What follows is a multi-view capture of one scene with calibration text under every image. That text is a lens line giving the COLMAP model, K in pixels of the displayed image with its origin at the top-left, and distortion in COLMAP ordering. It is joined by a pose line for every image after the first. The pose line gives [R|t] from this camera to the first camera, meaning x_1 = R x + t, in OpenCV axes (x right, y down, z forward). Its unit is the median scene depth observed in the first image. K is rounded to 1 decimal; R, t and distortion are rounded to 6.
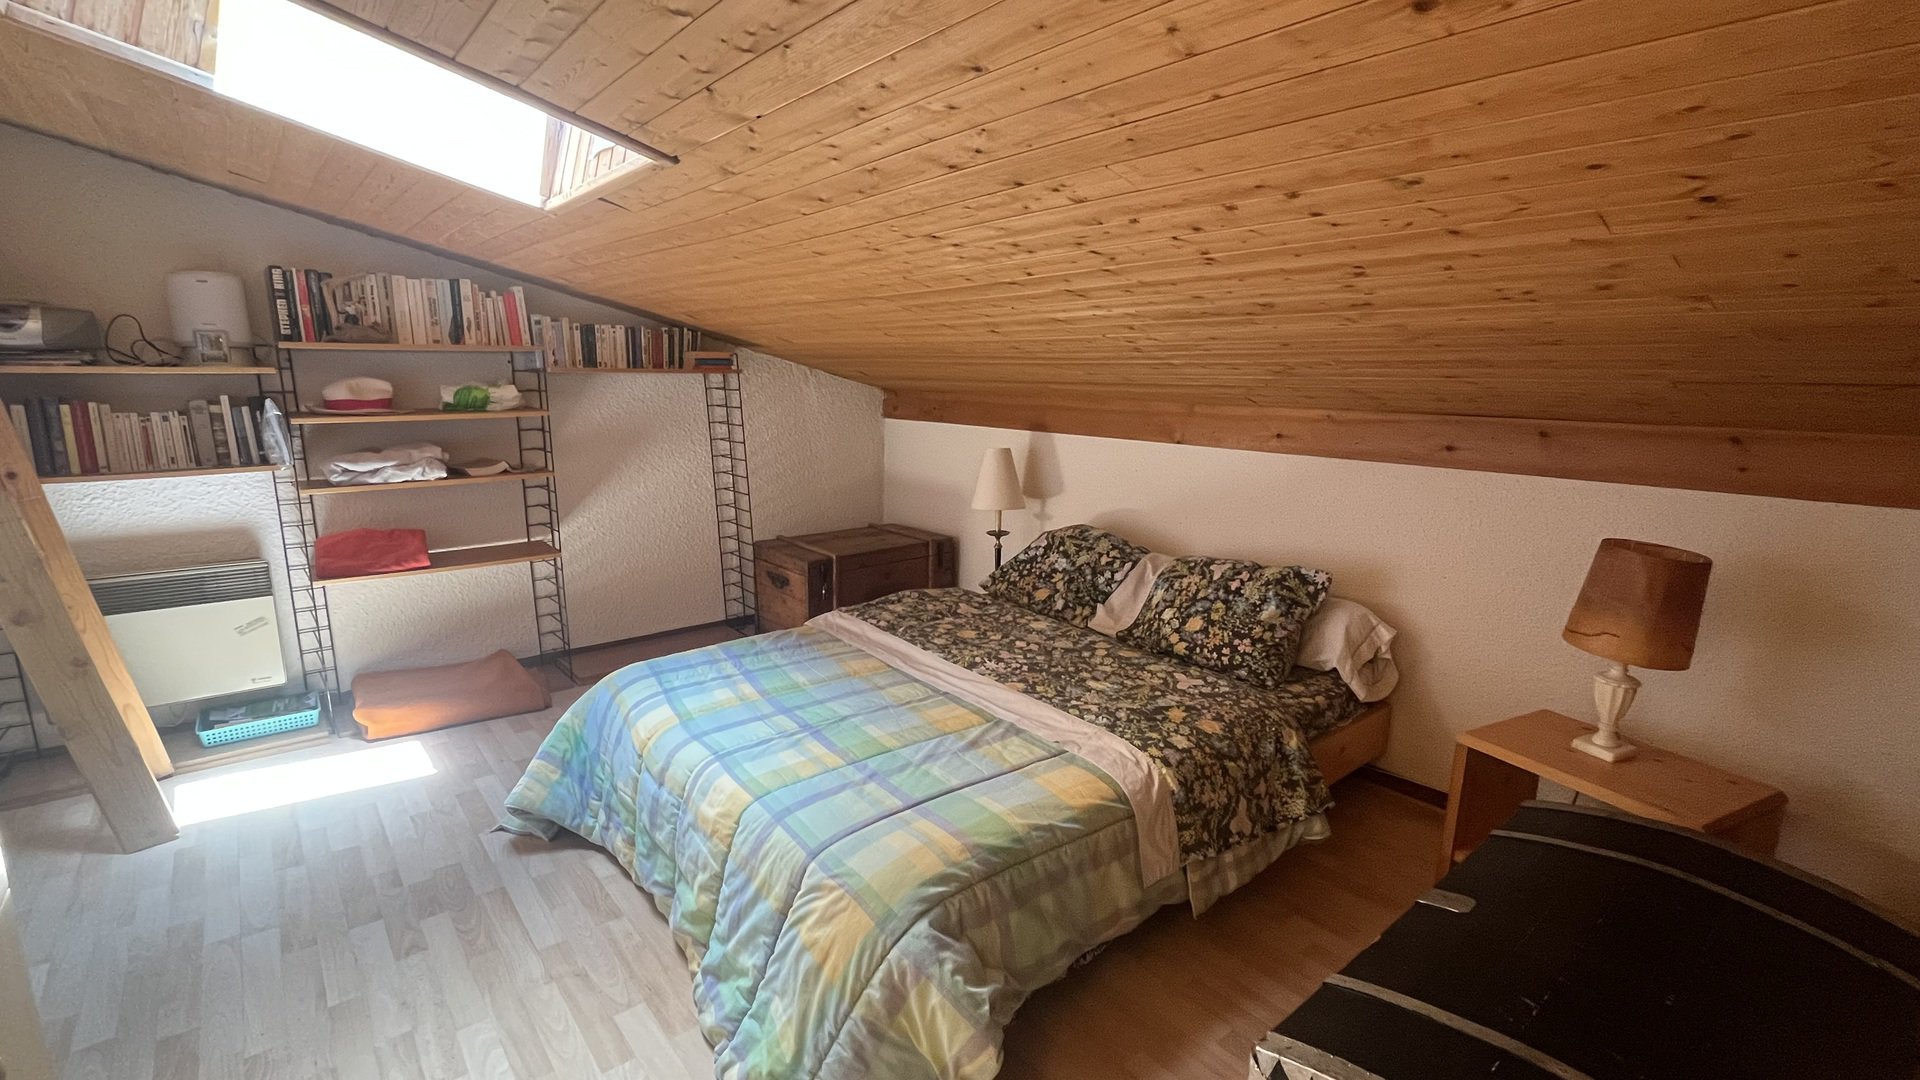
lens RADIAL K [[832.7, 0, 954.9], [0, 832.7, 542.9], [0, 0, 1]] dist [-0.019745, -0.000247]
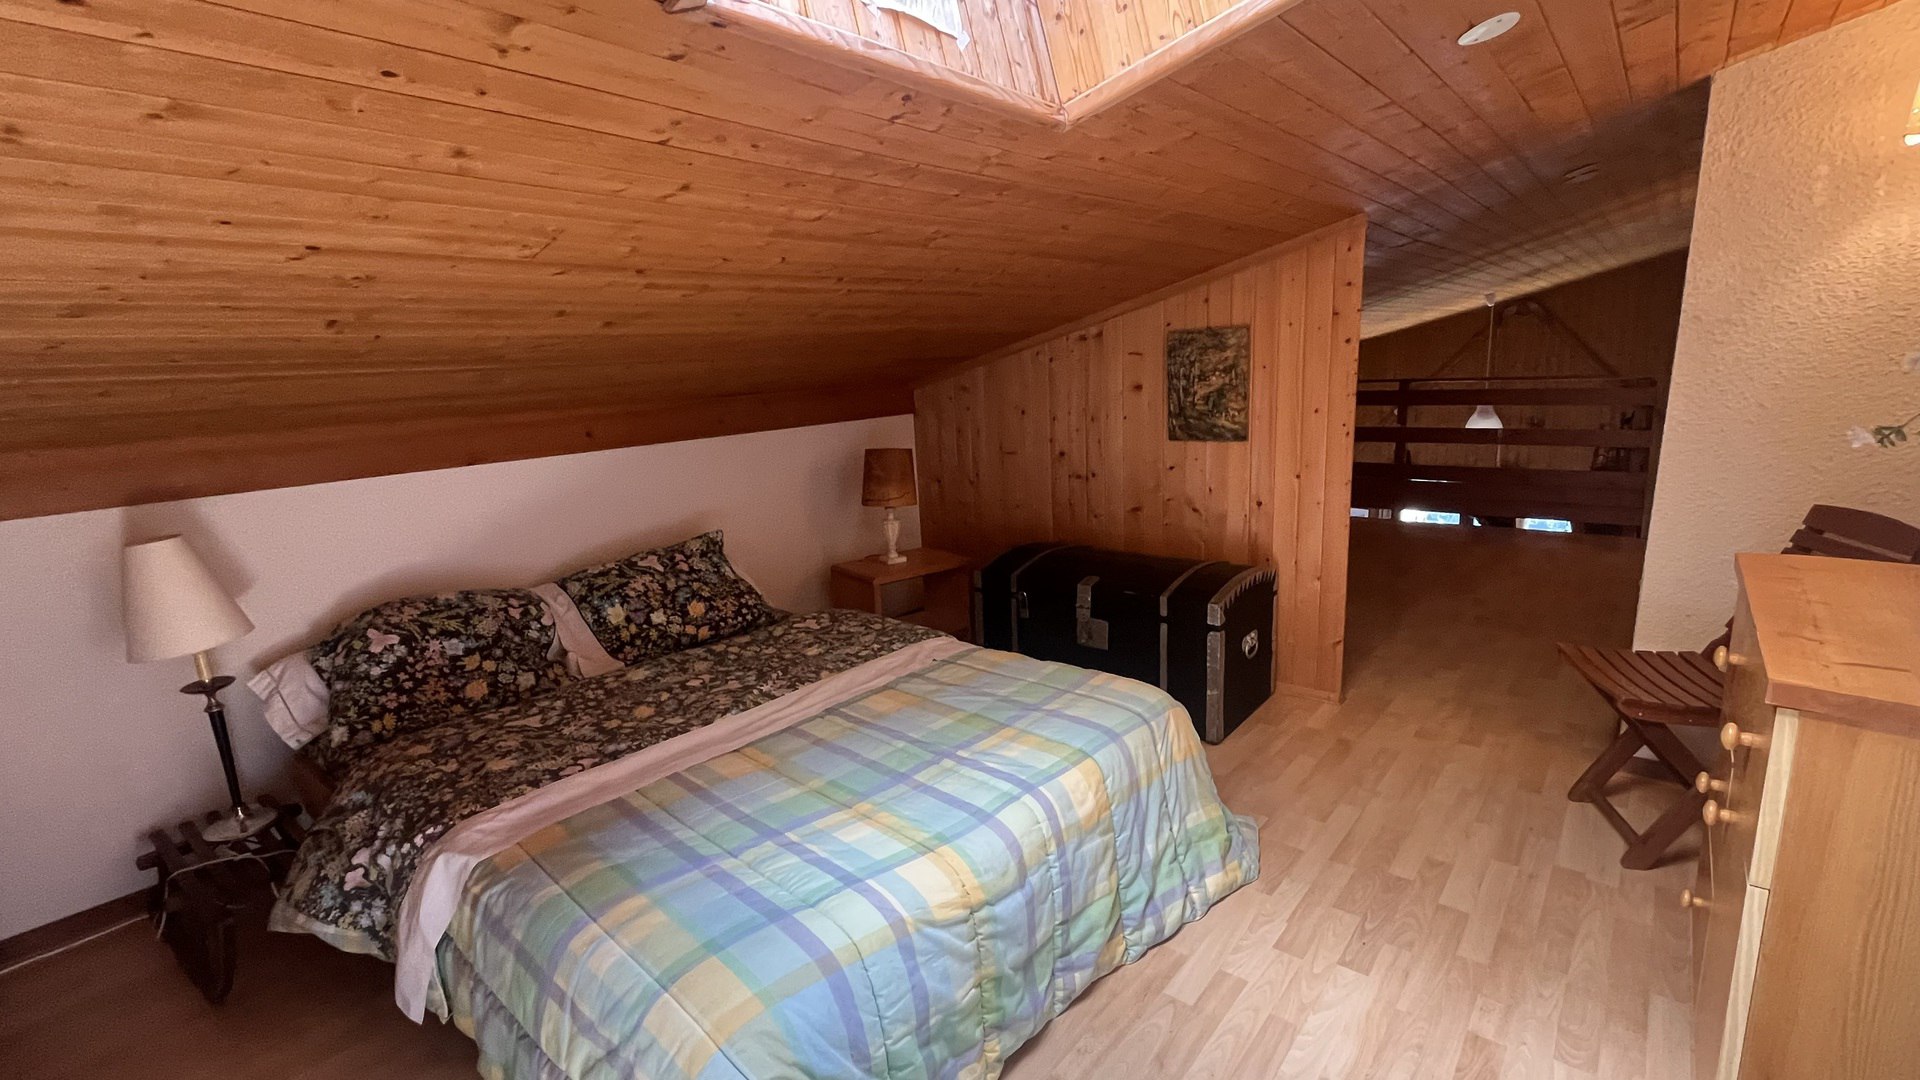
lens RADIAL K [[832.7, 0, 954.9], [0, 832.7, 542.9], [0, 0, 1]] dist [-0.019745, -0.000247]
pose [[-0.151596, -0.224227, 0.962674, -0.778672], [0.245354, 0.934913, 0.256397, -0.174980], [-0.957507, 0.275064, -0.086714, 0.779523]]
